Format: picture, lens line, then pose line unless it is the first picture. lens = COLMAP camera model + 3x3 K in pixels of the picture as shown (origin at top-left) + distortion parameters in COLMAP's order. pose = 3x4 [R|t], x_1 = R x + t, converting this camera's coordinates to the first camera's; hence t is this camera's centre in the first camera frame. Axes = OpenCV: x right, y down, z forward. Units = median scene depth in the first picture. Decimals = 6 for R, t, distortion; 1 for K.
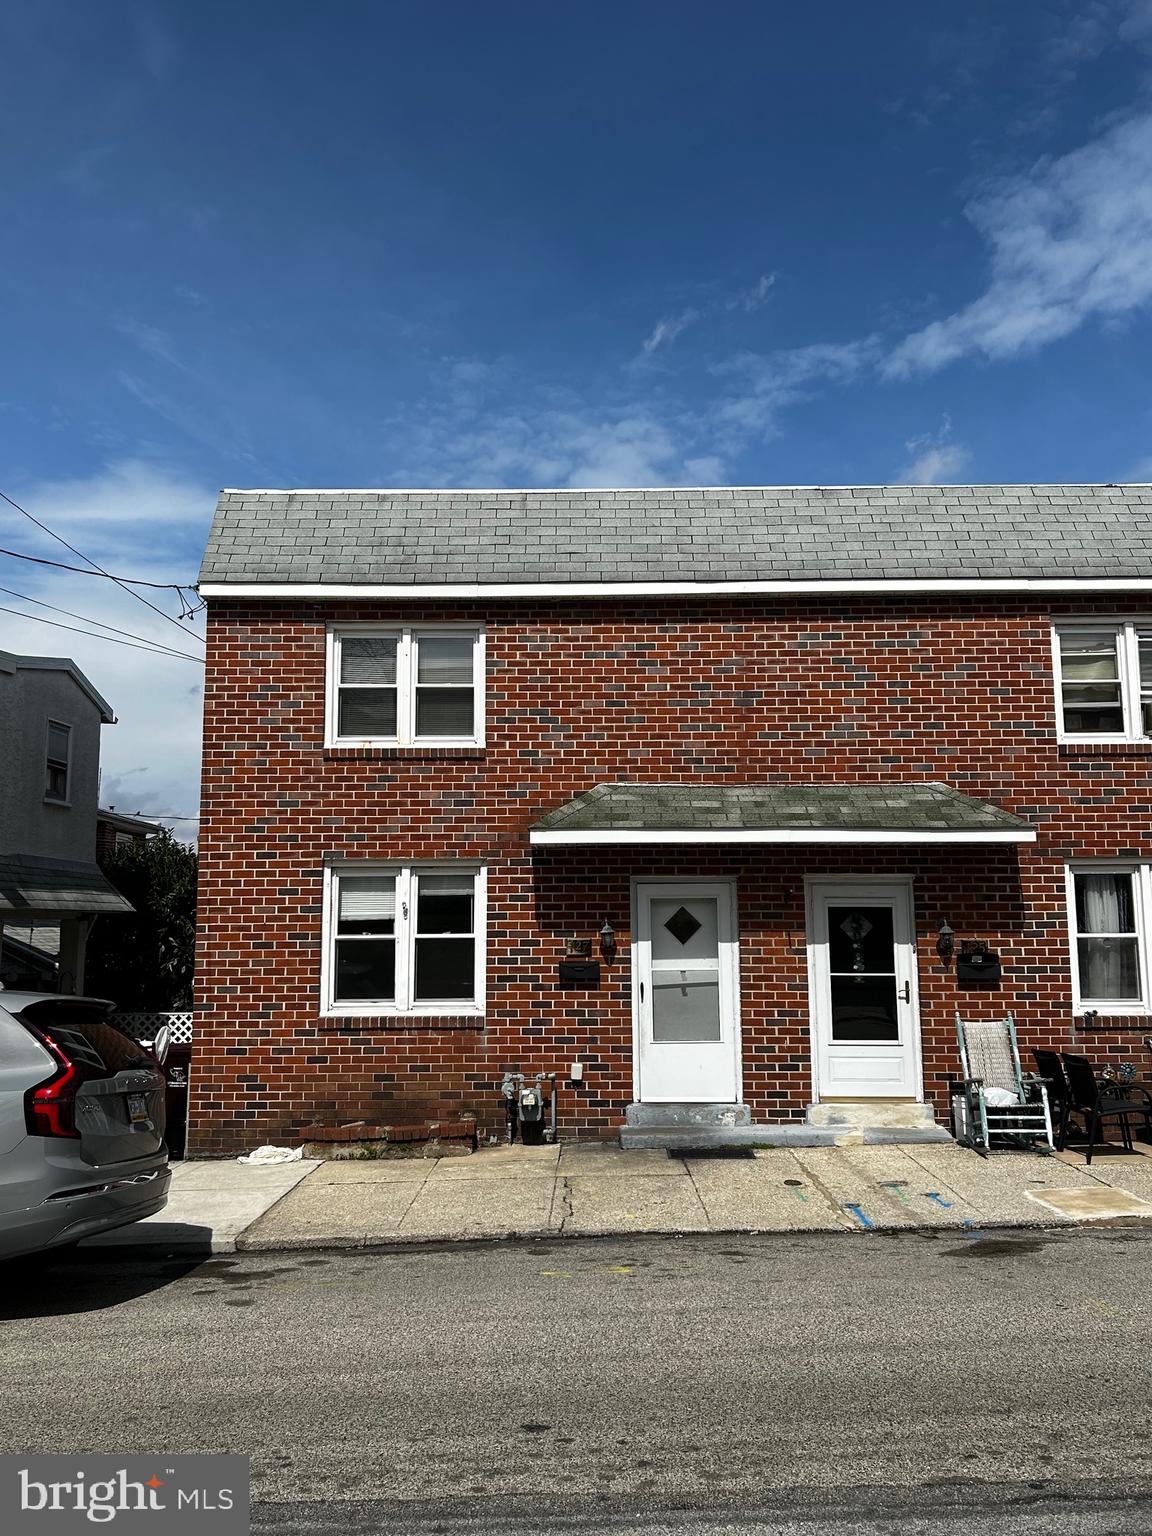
lens RADIAL K [[1275.0, 0, 567.4], [0, 1275.0, 764.4], [0, 0, 1]] dist [0.087106, -0.031153]
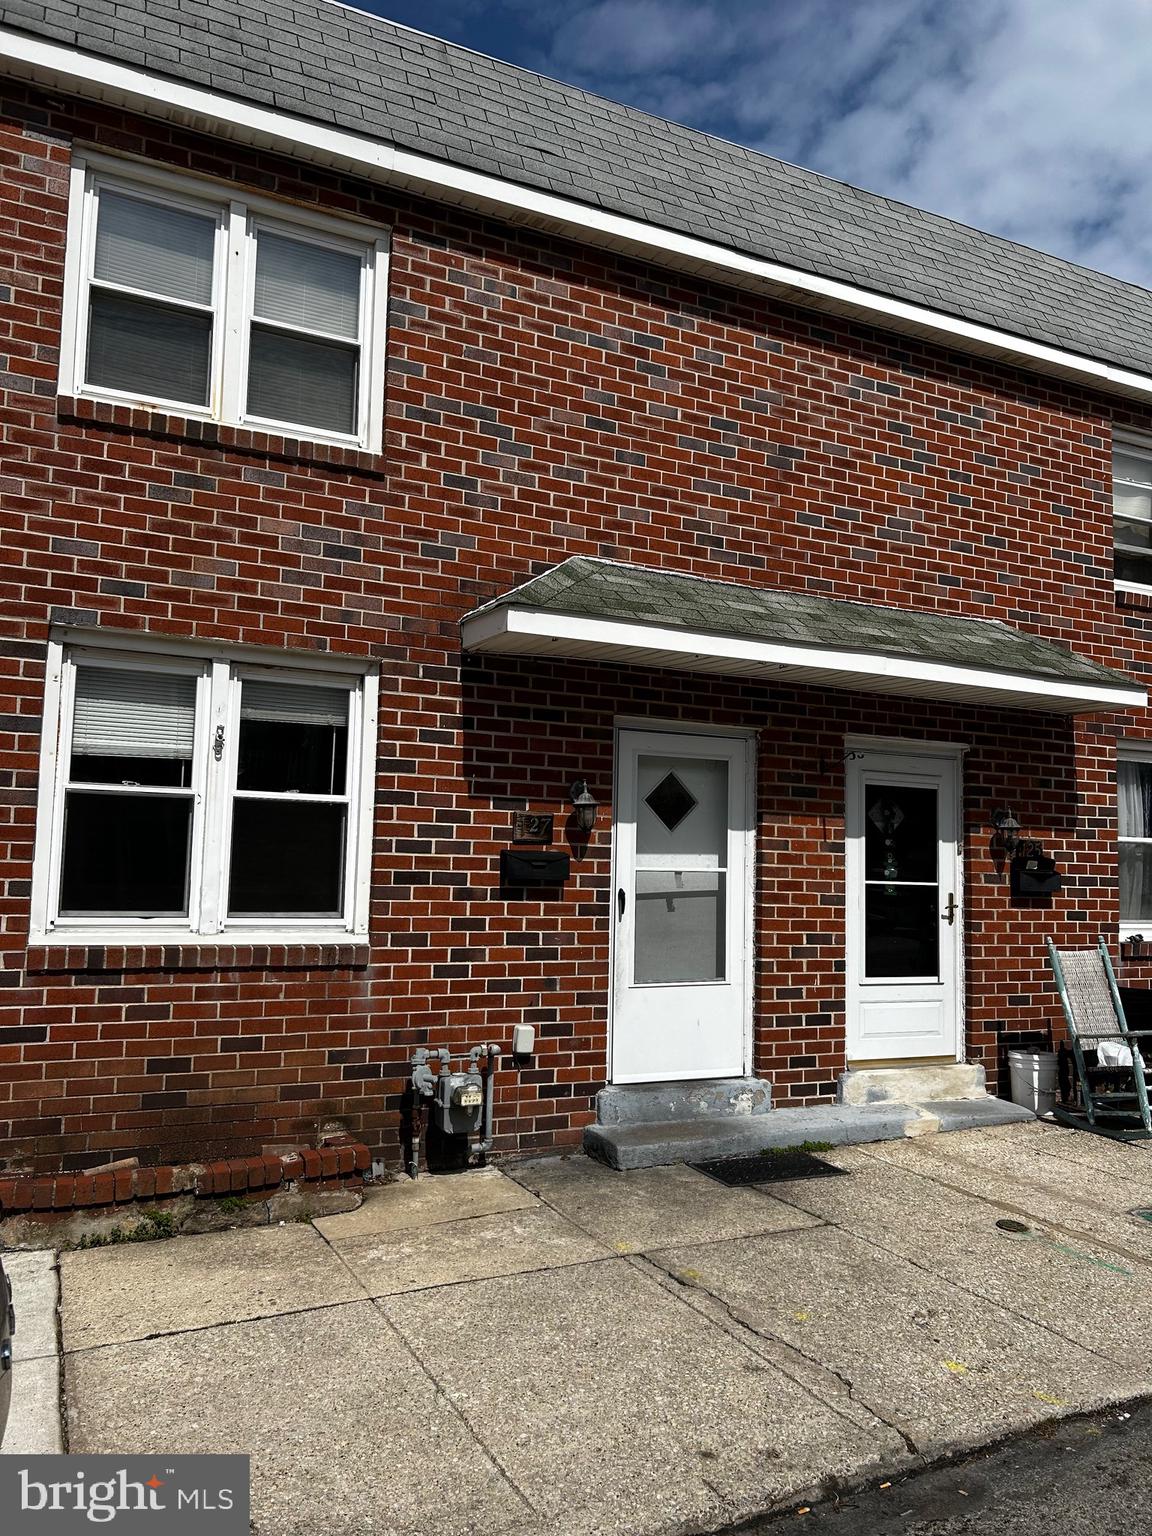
lens RADIAL K [[1160.0, 0, 582.6], [0, 1160.0, 777.9], [0, 0, 1]] dist [0.061544, -0.069819]
pose [[0.891561, 0.063191, 0.448471, -0.207535], [-0.088714, 0.995402, 0.036109, 0.099102], [-0.444128, -0.071979, 0.893068, 0.517212]]
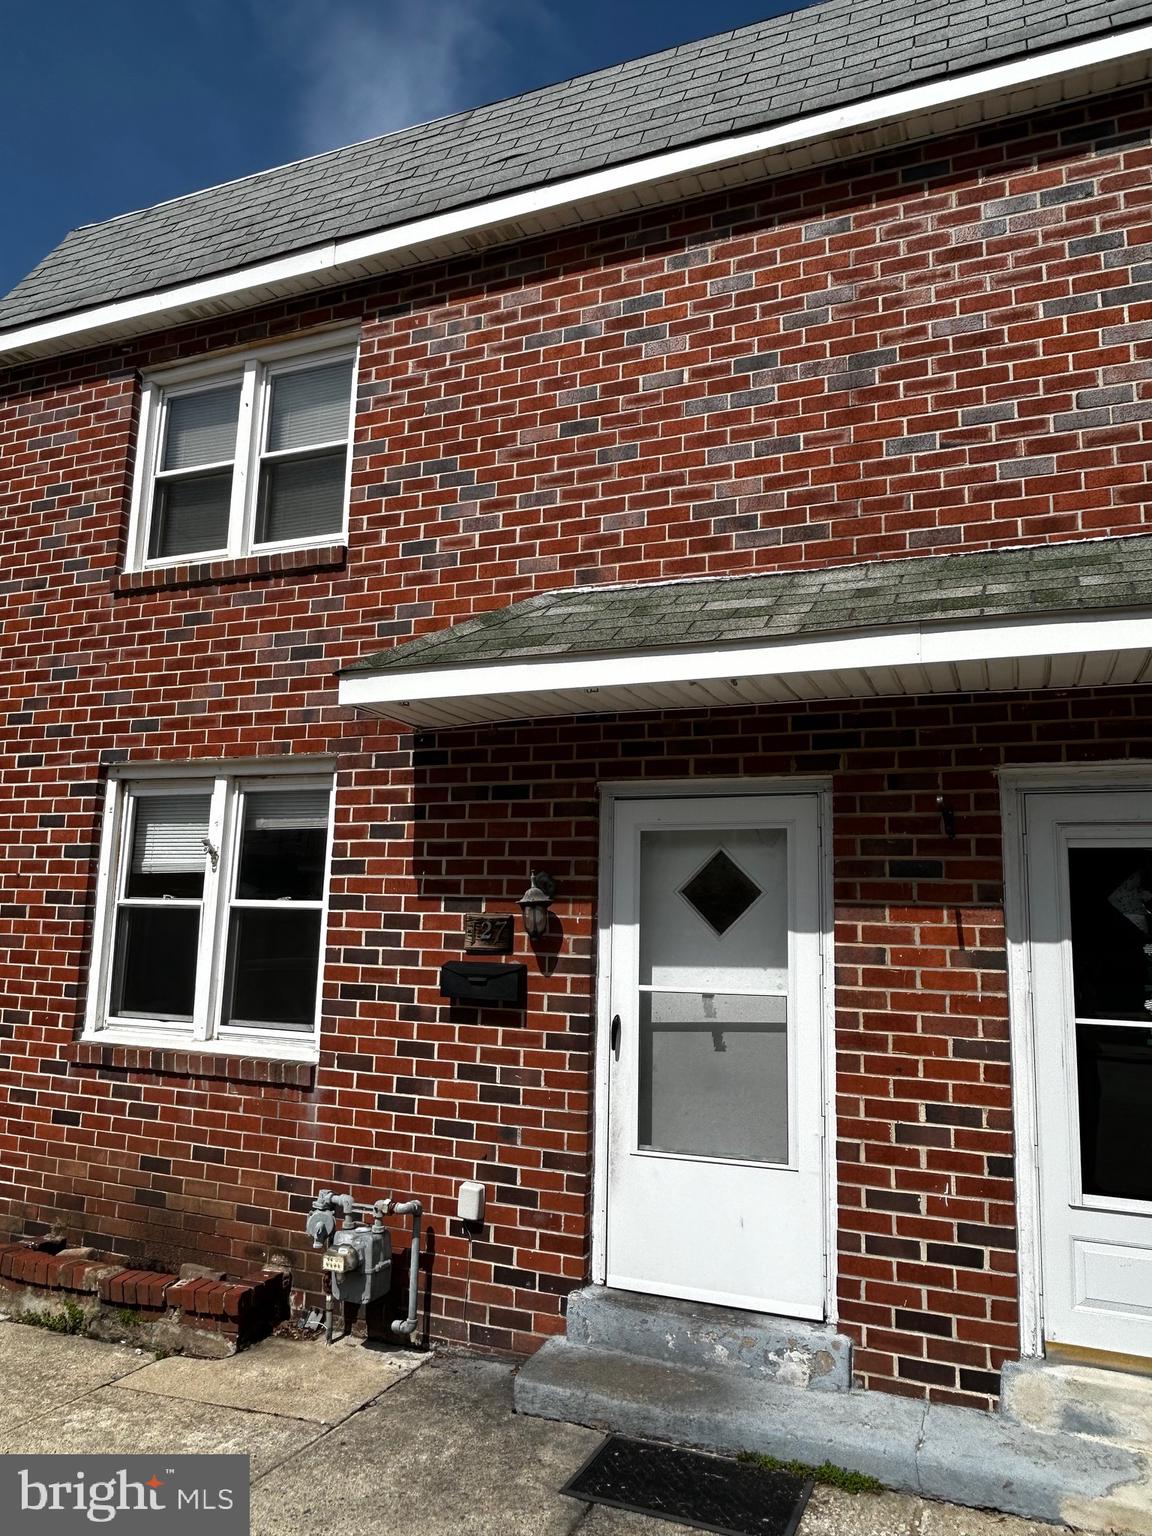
lens RADIAL K [[1074.3, 0, 574.3], [0, 1074.3, 765.8], [0, 0, 1]] dist [-0.006566, 0.002349]
pose [[0.925959, -0.028017, -0.376583, 0.188187], [0.019987, 0.999482, -0.025213, 0.091539], [0.377094, 0.015820, 0.926040, 0.639756]]
